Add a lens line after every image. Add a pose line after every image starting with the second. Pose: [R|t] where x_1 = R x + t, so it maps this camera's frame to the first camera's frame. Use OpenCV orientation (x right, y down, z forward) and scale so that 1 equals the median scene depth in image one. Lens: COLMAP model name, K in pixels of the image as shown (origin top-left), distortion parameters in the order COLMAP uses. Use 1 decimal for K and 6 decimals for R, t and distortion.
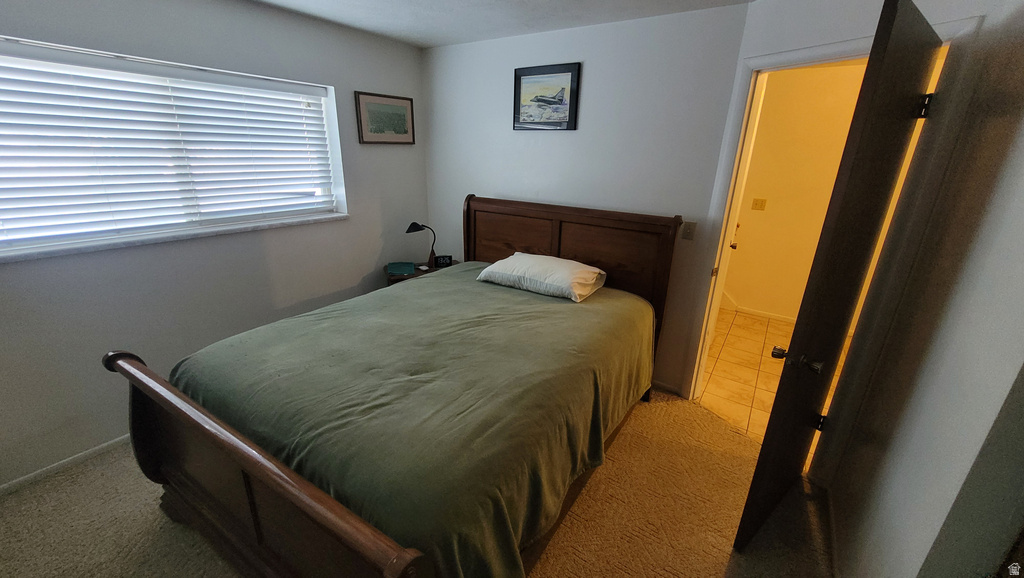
lens RADIAL K [[403.7, 0, 521.7], [0, 403.7, 287.7], [0, 0, 1]] dist [0.005024, -0.000040]
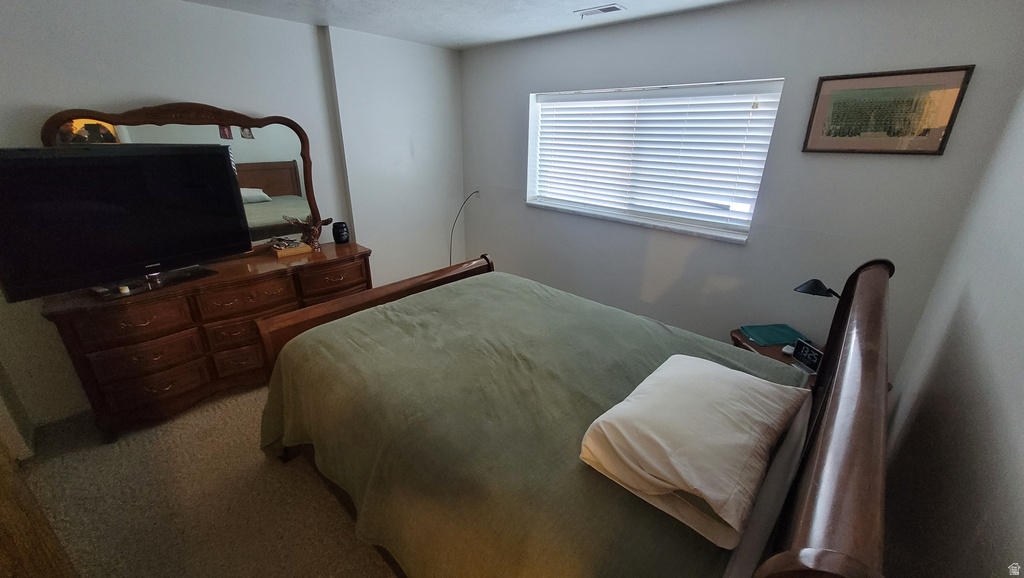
lens RADIAL K [[403.7, 0, 511.1], [0, 403.7, 290.4], [0, 0, 1]] dist [0.005024, -0.000040]
pose [[-0.166778, 0.326795, -0.930263, 0.469189], [-0.347510, 0.863454, 0.365627, -0.250512], [0.922725, 0.384254, -0.030441, 0.703287]]
